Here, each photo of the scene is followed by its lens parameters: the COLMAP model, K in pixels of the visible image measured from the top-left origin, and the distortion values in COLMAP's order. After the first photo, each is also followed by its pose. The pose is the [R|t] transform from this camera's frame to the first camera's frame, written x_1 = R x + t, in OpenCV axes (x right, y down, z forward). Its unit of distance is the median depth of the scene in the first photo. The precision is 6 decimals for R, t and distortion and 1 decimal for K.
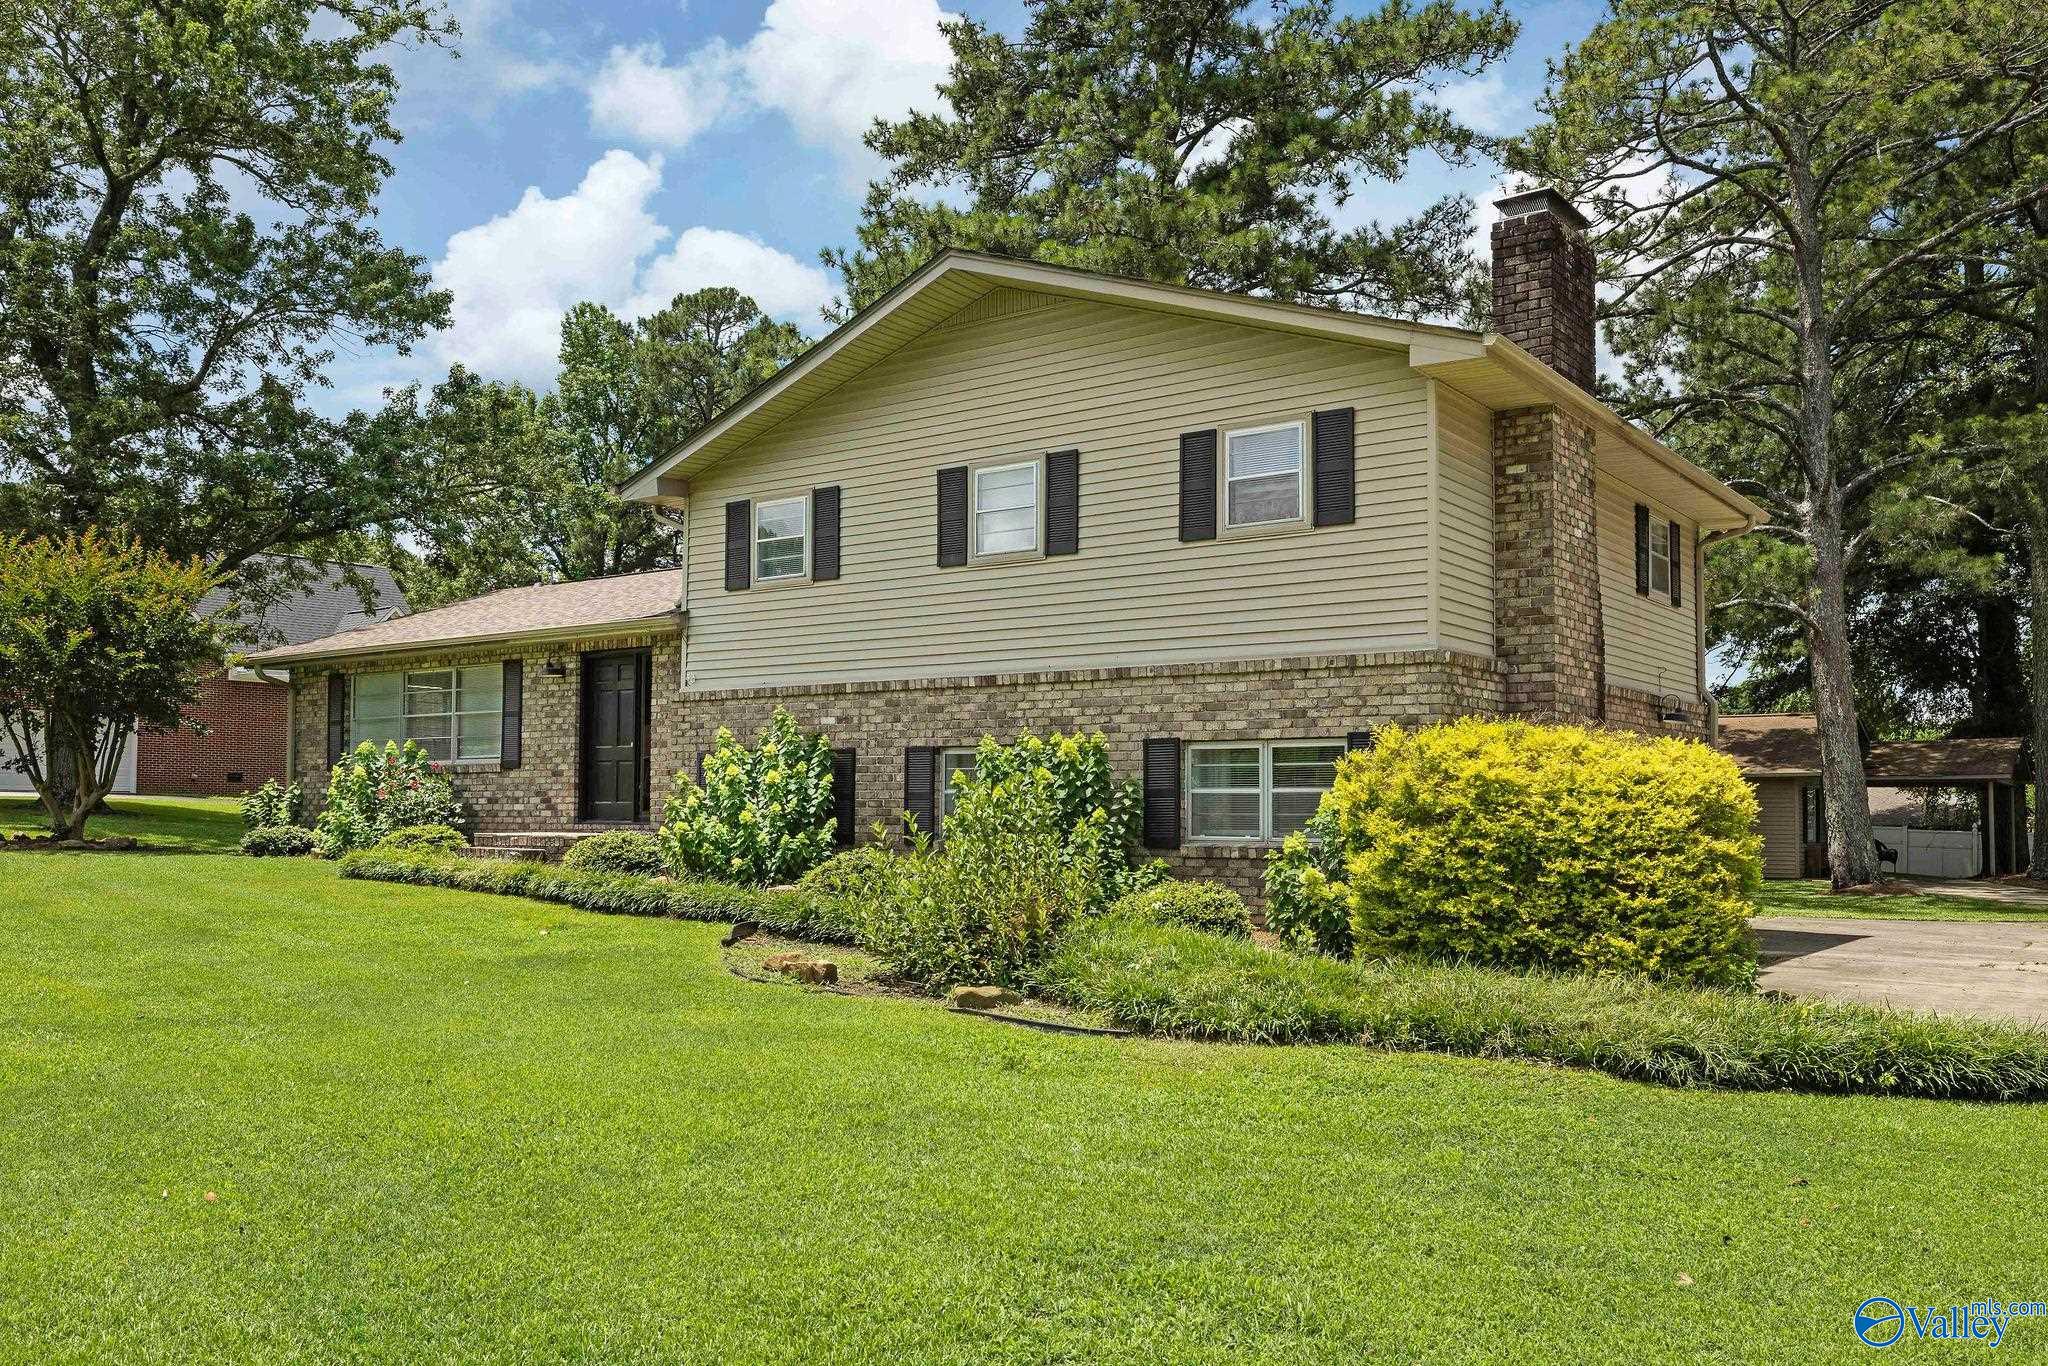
lens RADIAL K [[1613.5, 0, 978.0], [0, 1613.5, 728.5], [0, 0, 1]] dist [-0.006945, 0.016251]
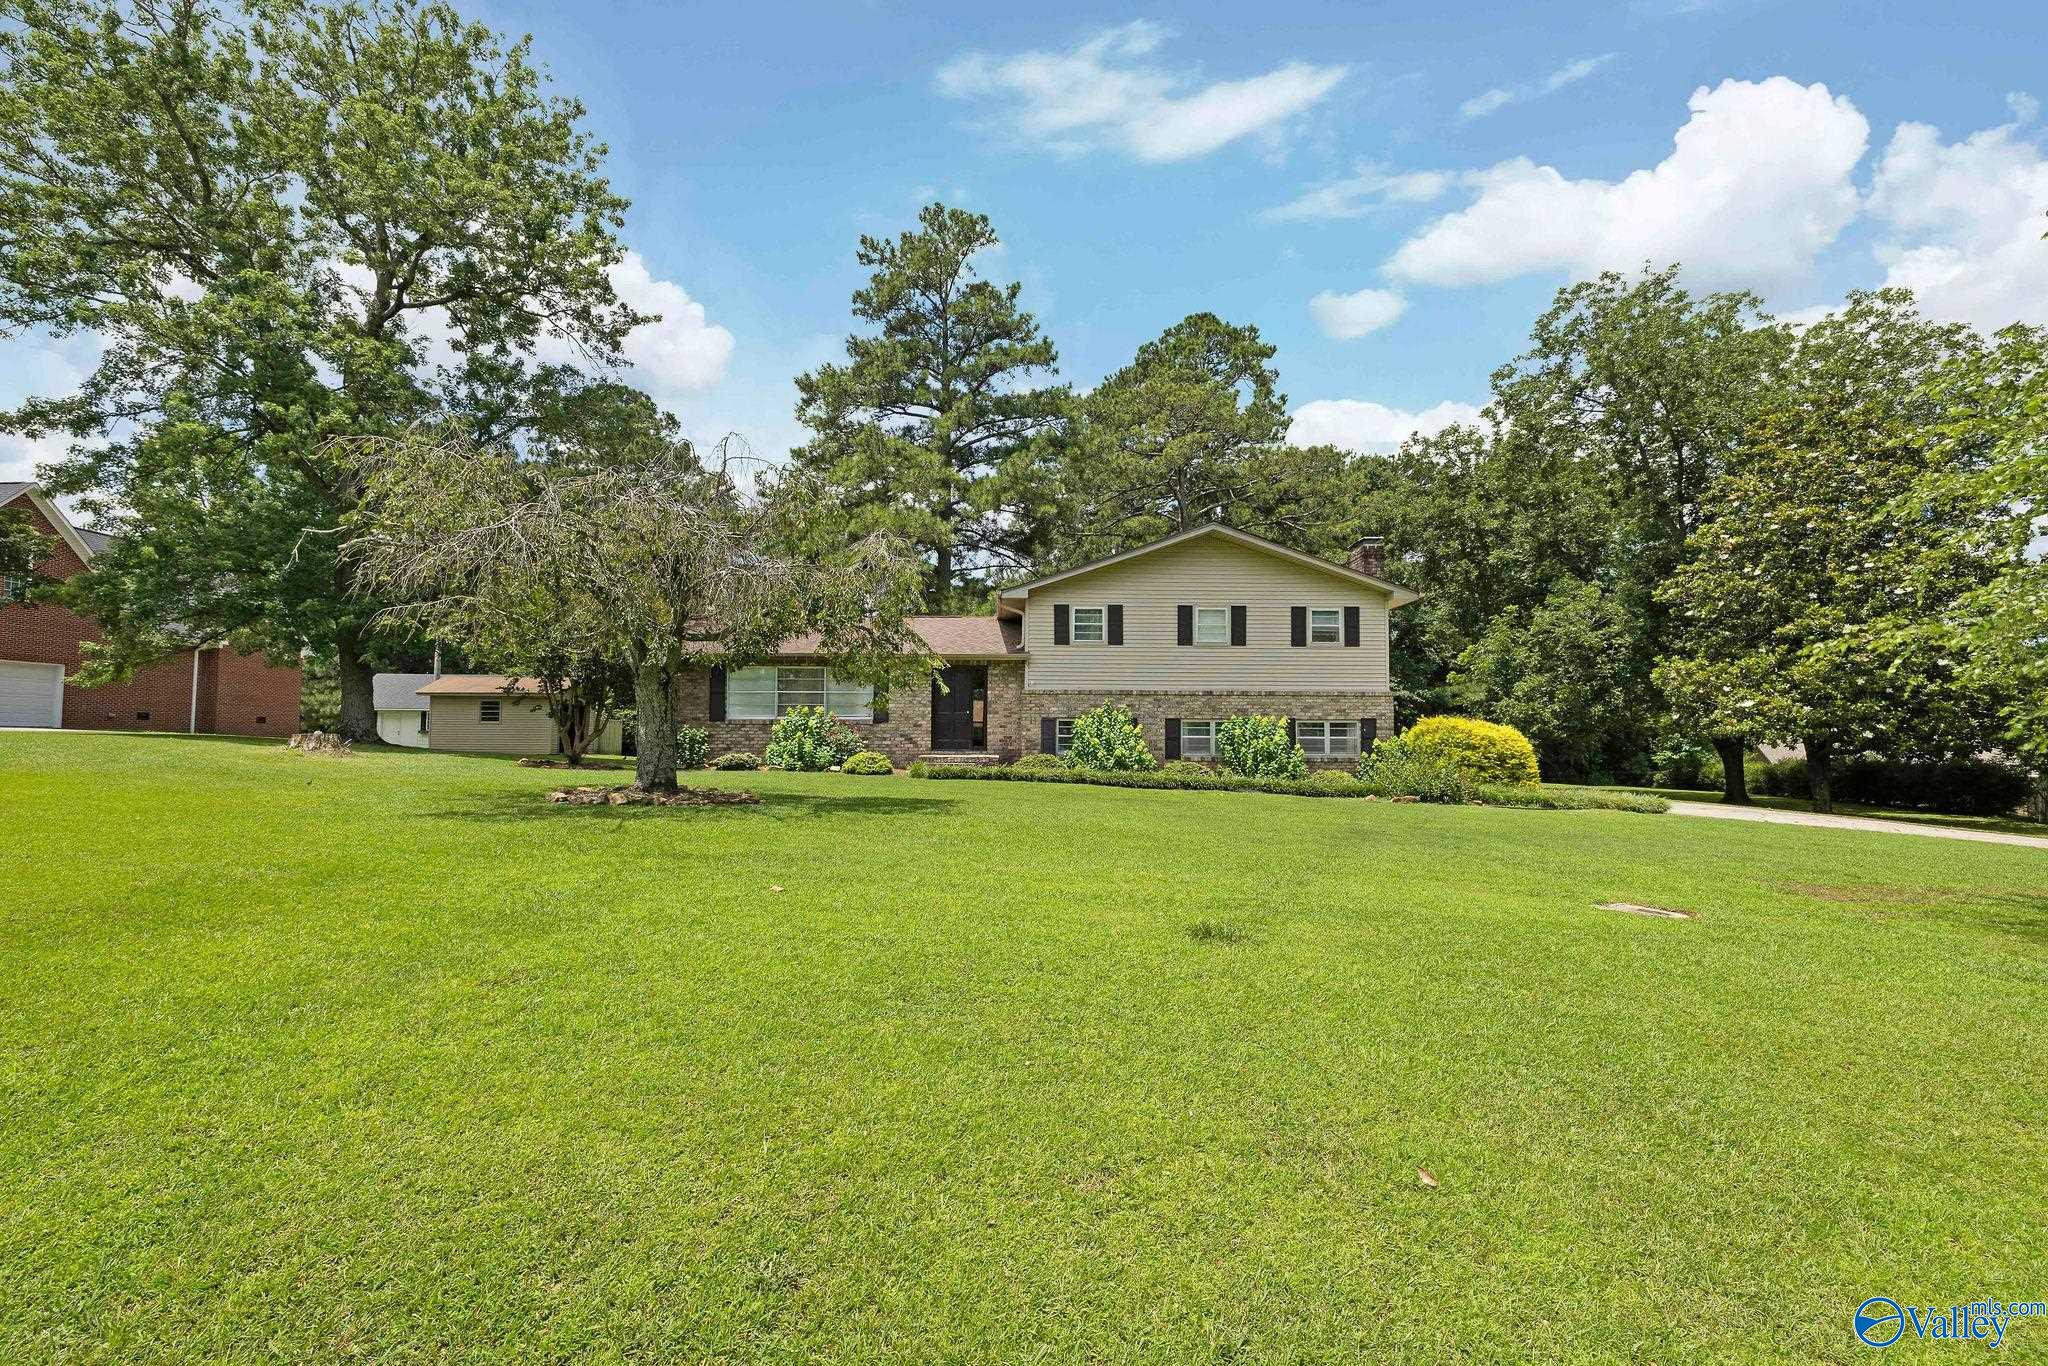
lens RADIAL K [[890.3, 0, 1001.7], [0, 890.3, 701.0], [0, 0, 1]] dist [0.003243, 0.000083]
pose [[0.796637, 0.027470, 0.603833, -0.979172], [-0.031426, 0.999498, -0.004010, -0.001193], [-0.603640, -0.015781, 0.797101, 0.081004]]
